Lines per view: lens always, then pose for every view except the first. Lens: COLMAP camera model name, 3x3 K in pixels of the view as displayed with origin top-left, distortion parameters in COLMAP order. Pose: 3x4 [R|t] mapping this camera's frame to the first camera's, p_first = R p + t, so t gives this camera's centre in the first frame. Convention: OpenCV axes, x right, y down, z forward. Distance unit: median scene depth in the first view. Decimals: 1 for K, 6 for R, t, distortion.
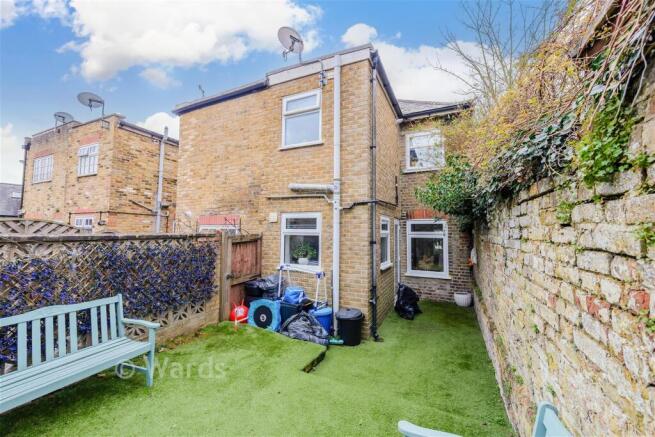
lens RADIAL K [[261.5, 0, 327.5], [0, 261.5, 218.5], [0, 0, 1]] dist [0.000431, 0.000064]
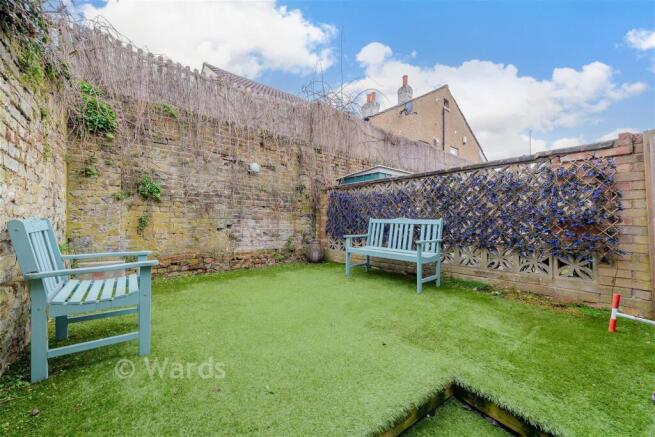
lens RADIAL K [[261.5, 0, 327.5], [0, 261.5, 218.5], [0, 0, 1]] dist [0.000431, 0.000064]
pose [[-0.470962, -0.007402, -0.882122, 0.462555], [0.047130, 0.998326, -0.033540, 0.305341], [0.880893, -0.057370, -0.469825, 1.098975]]
